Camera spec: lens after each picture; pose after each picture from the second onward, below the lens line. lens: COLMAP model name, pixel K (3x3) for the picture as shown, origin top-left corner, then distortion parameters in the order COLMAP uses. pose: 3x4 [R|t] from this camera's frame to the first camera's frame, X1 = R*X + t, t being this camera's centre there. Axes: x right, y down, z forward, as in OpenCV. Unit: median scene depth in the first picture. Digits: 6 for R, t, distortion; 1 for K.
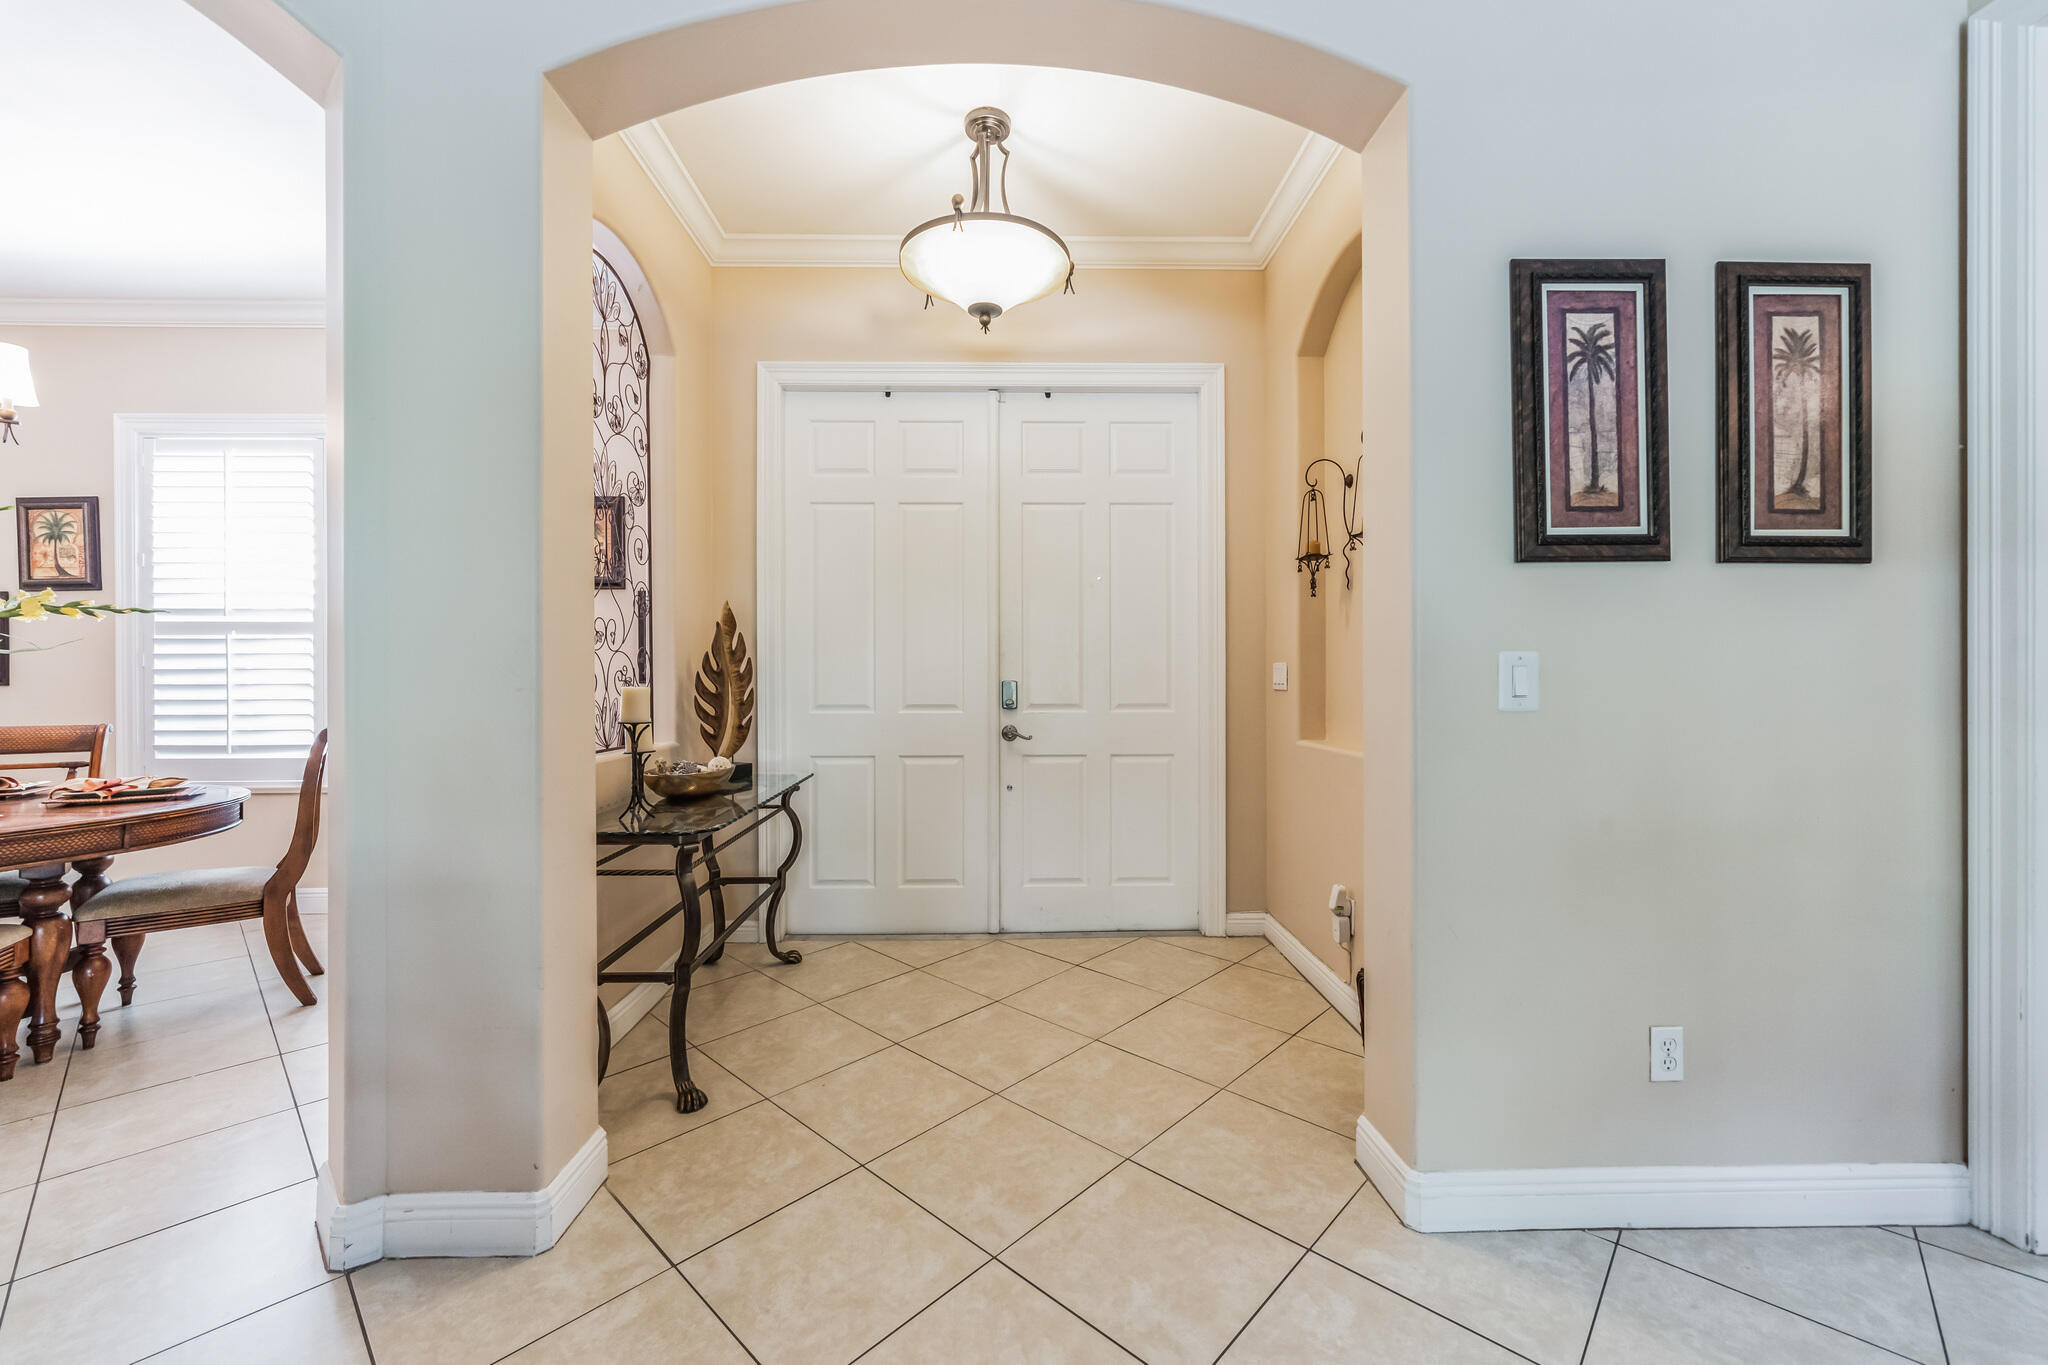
lens RADIAL K [[798.6, 0, 1020.5], [0, 798.6, 676.9], [0, 0, 1]] dist [-0.001614, -0.000057]
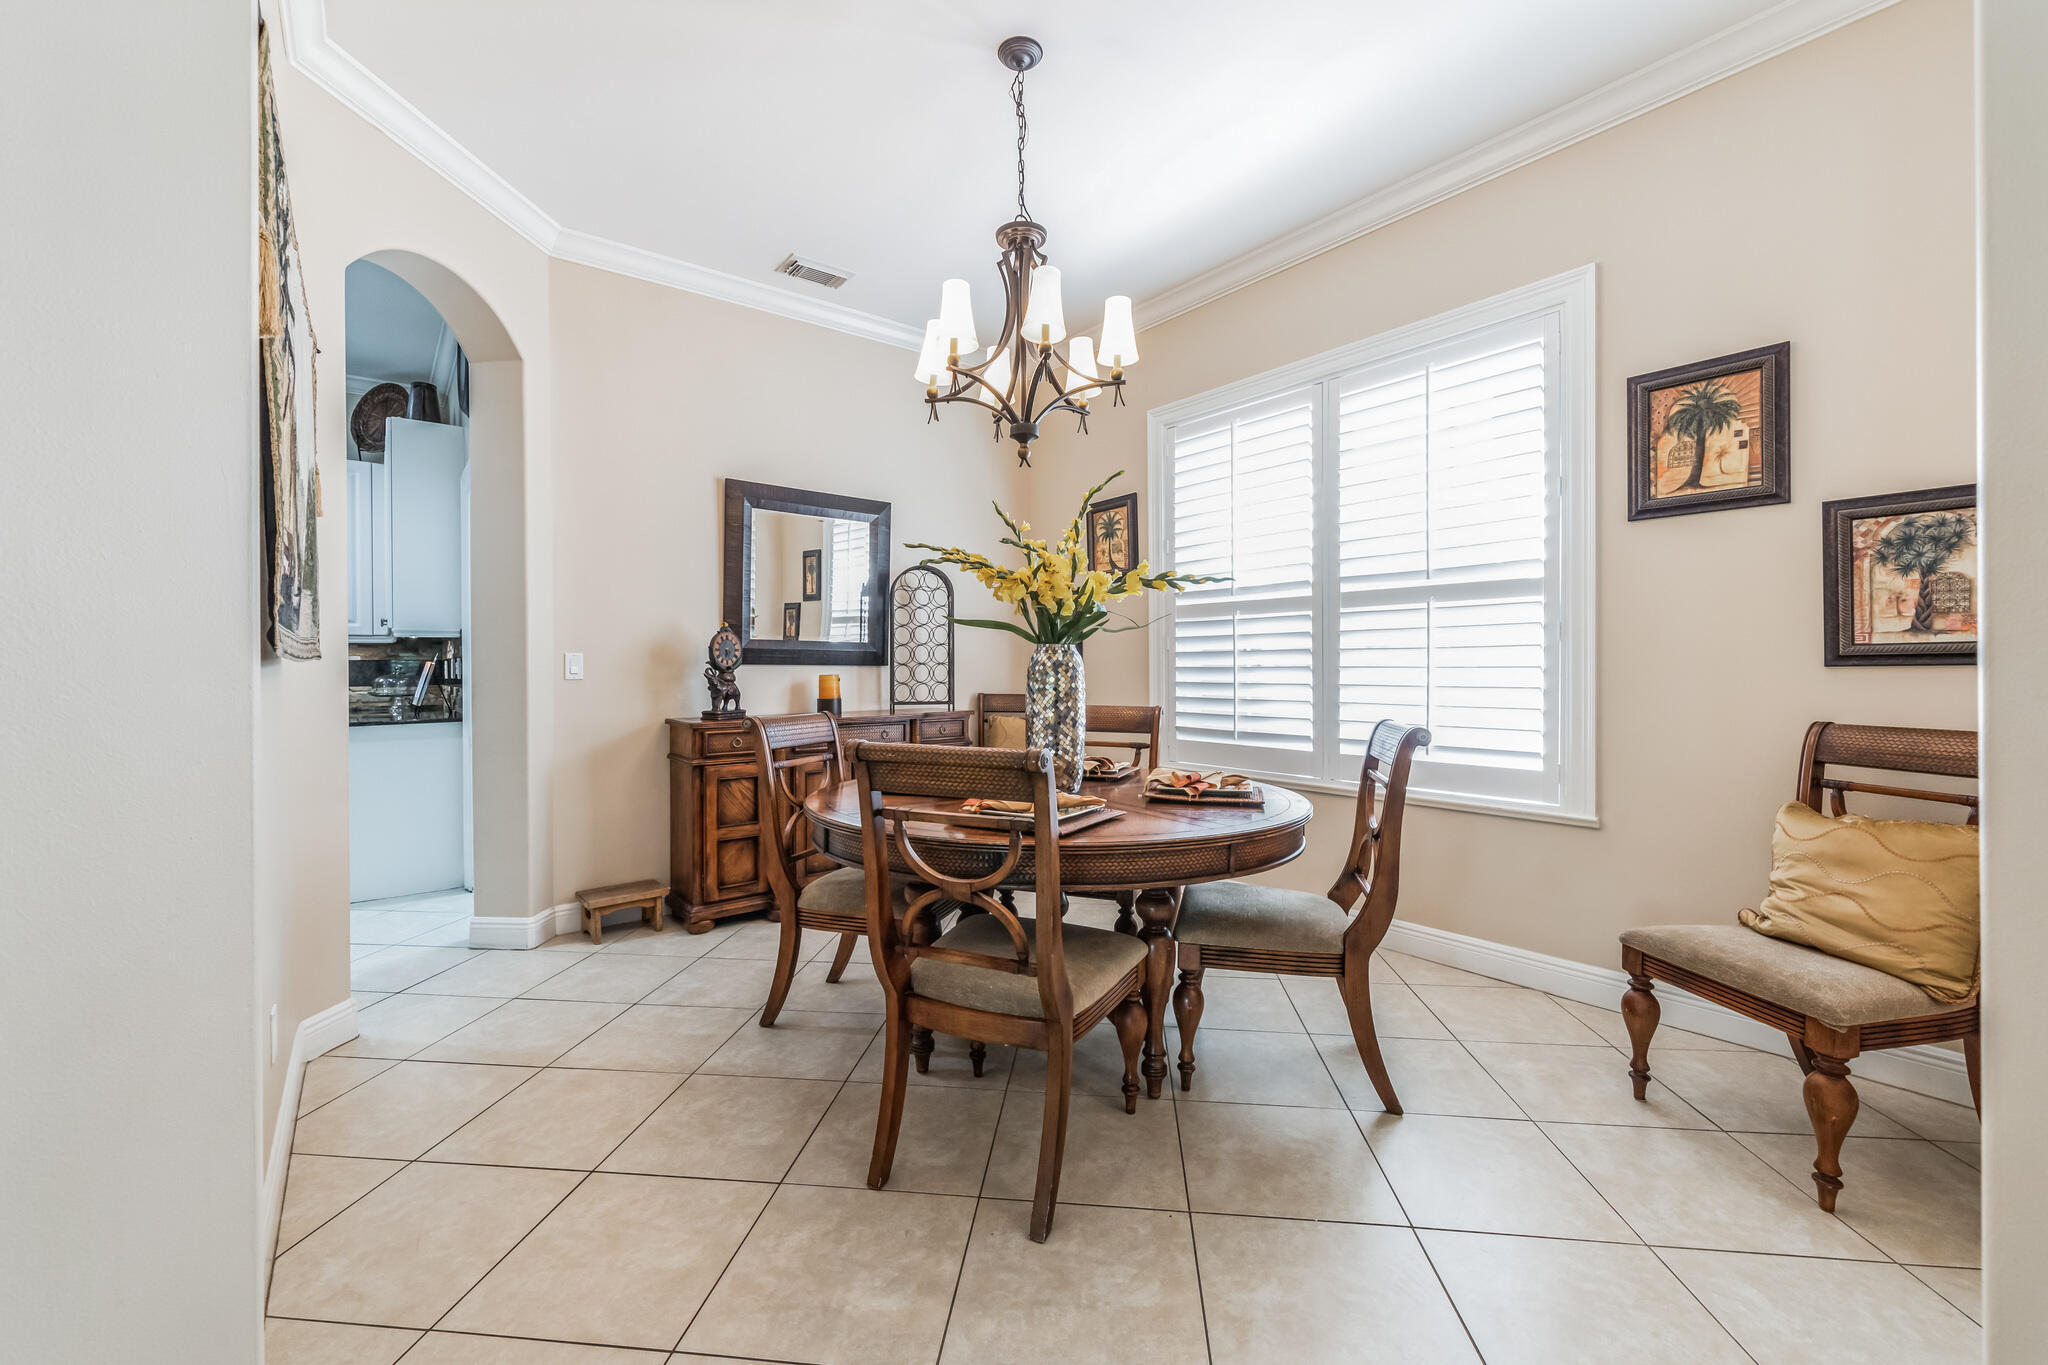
lens RADIAL K [[798.6, 0, 1020.5], [0, 798.6, 676.9], [0, 0, 1]] dist [-0.001614, -0.000057]
pose [[0.598166, 0.011370, -0.801291, -0.515413], [0.001833, 0.999877, 0.015557, 0.007741], [0.801370, -0.010774, 0.598072, 0.303171]]
